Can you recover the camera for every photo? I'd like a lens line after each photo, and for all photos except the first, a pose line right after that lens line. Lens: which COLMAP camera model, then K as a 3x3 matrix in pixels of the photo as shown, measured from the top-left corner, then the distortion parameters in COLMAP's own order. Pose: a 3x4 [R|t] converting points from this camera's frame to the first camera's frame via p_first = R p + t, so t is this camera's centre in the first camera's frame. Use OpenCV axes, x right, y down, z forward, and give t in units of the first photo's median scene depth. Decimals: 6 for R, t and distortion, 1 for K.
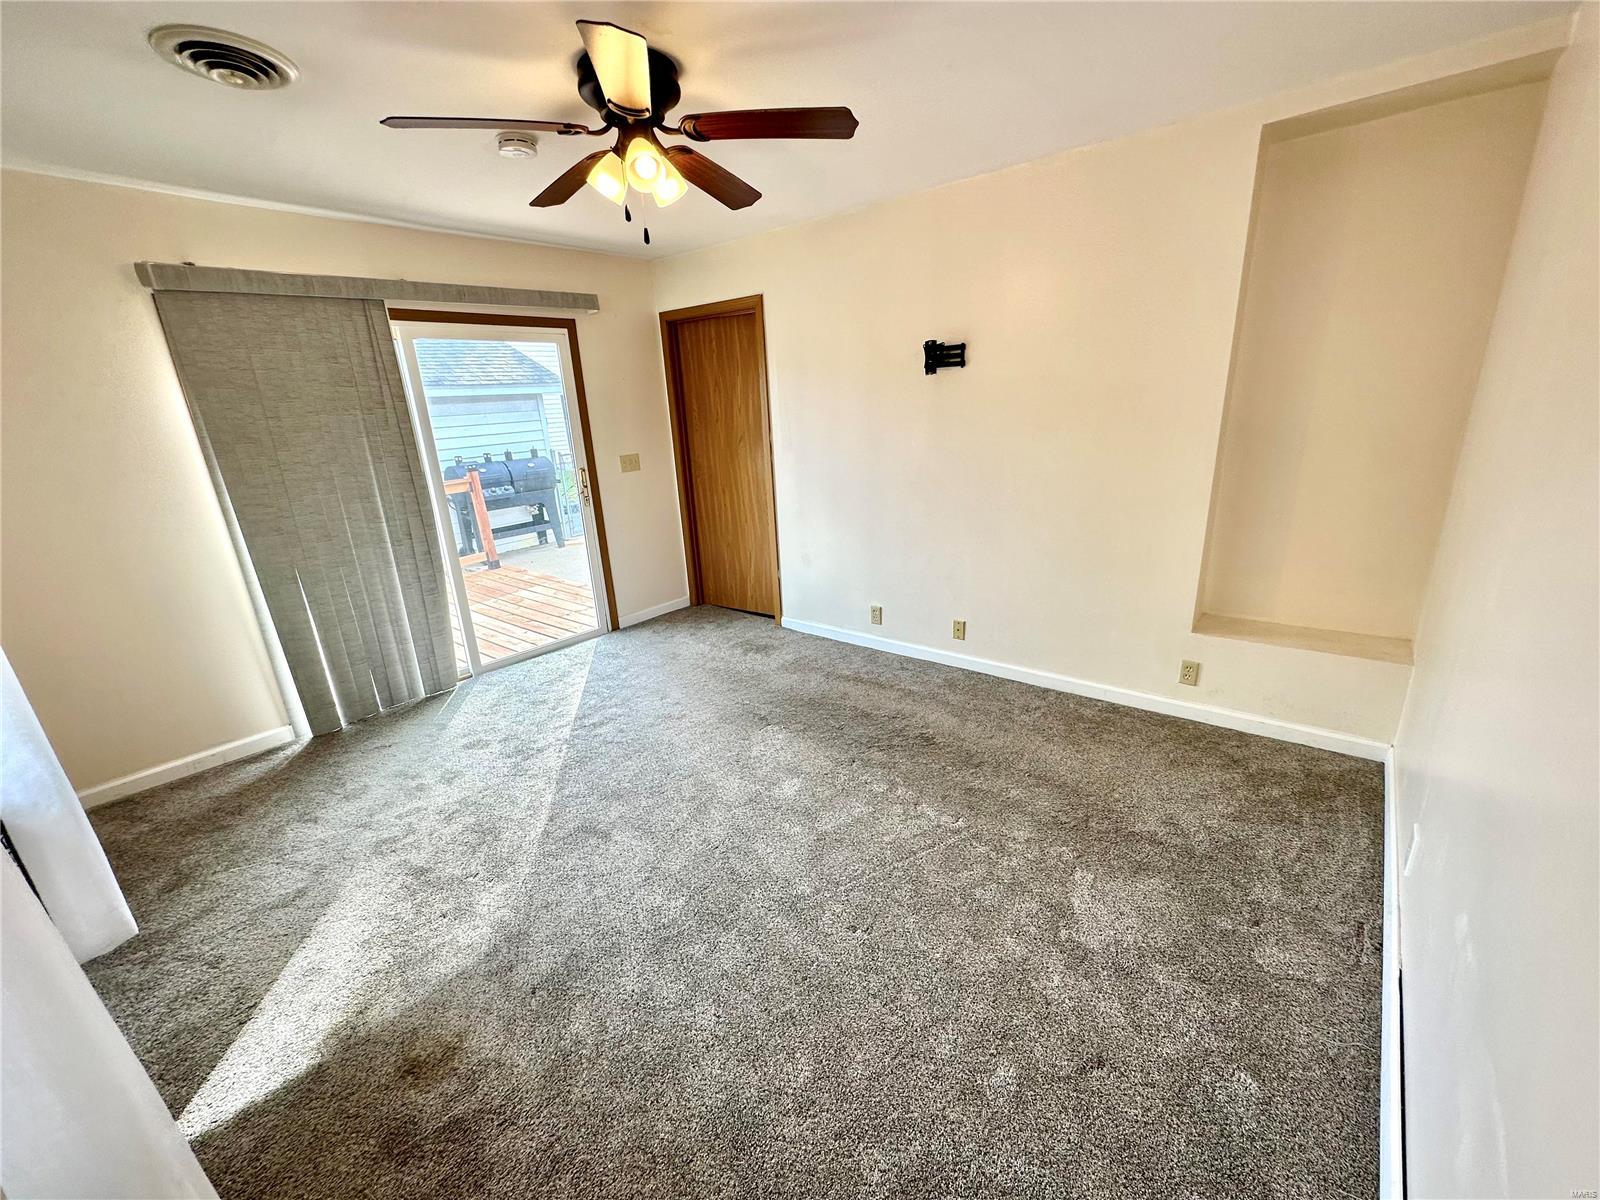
lens RADIAL K [[642.4, 0, 810.4], [0, 642.4, 599.9], [0, 0, 1]] dist [-0.000924, 0.000015]
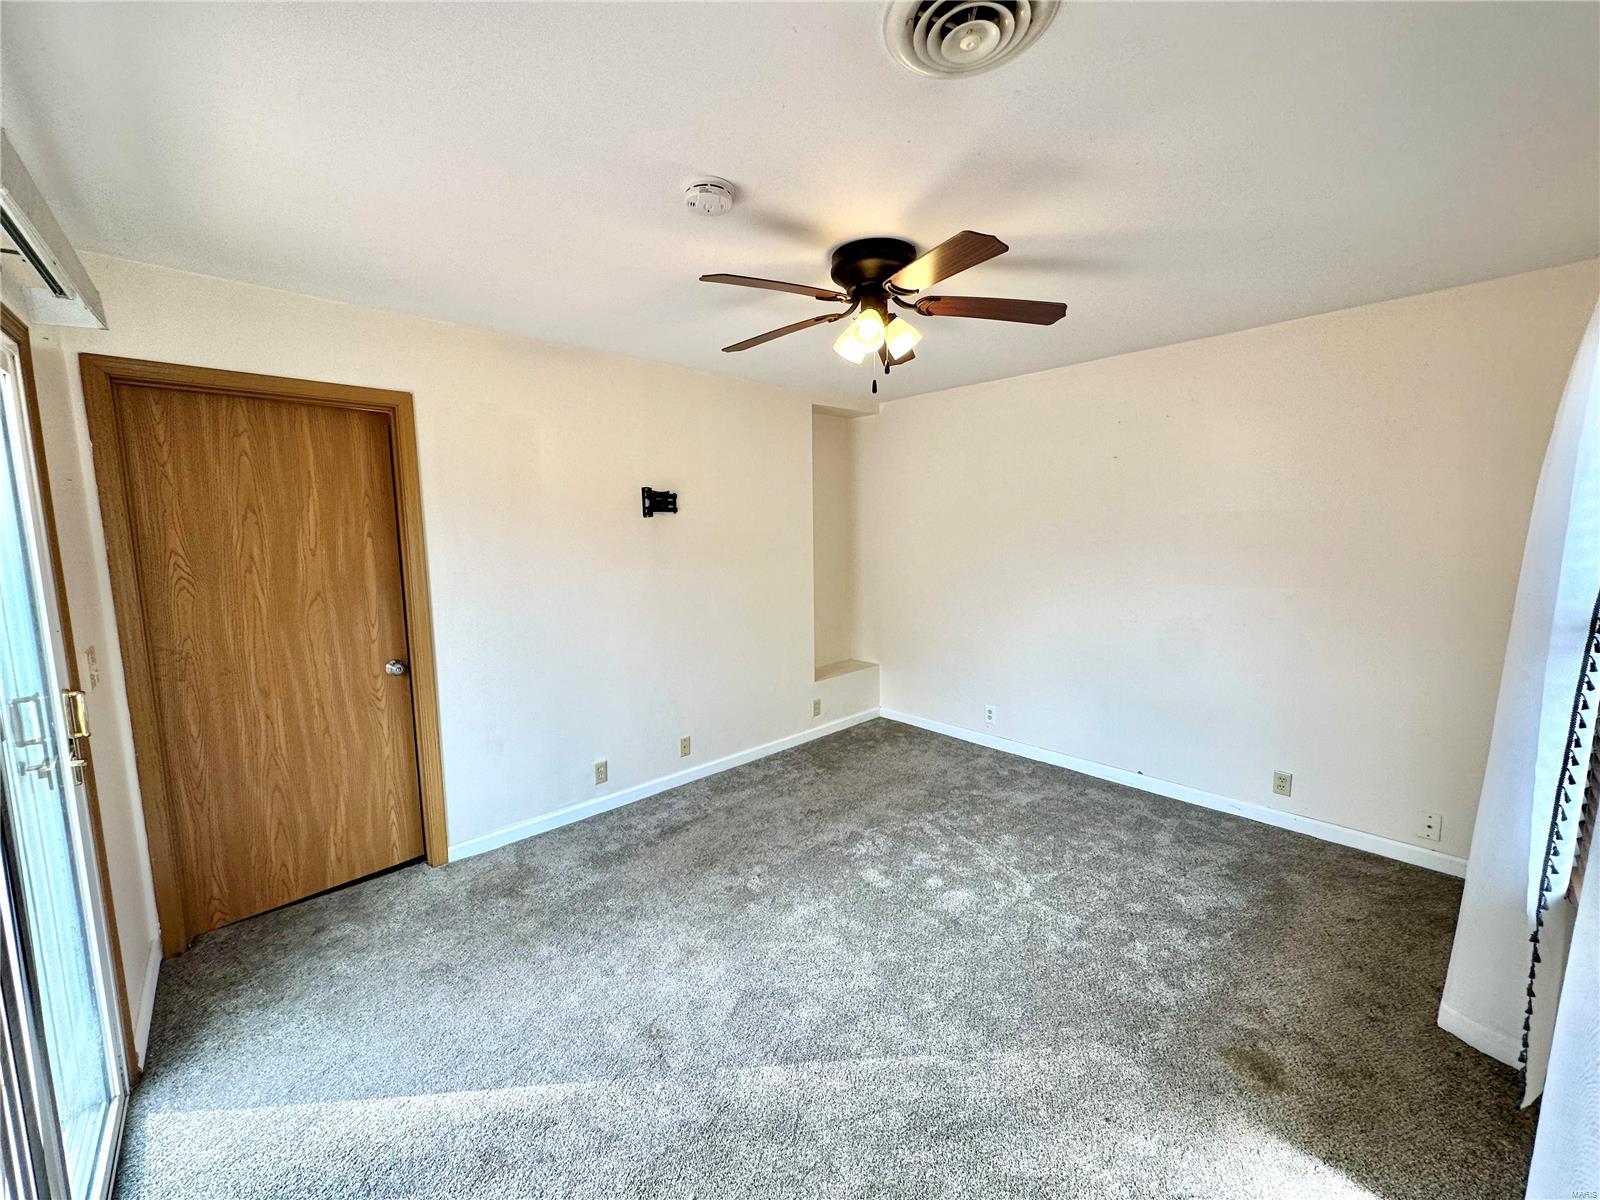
lens RADIAL K [[629.2, 0, 799.9], [0, 629.2, 604.1], [0, 0, 1]] dist [-0.000644, 0.000041]
pose [[0.146429, -0.074464, 0.986415, -0.716495], [0.298385, 0.954043, 0.027726, -0.144435], [-0.943146, 0.290271, 0.161919, 0.550409]]
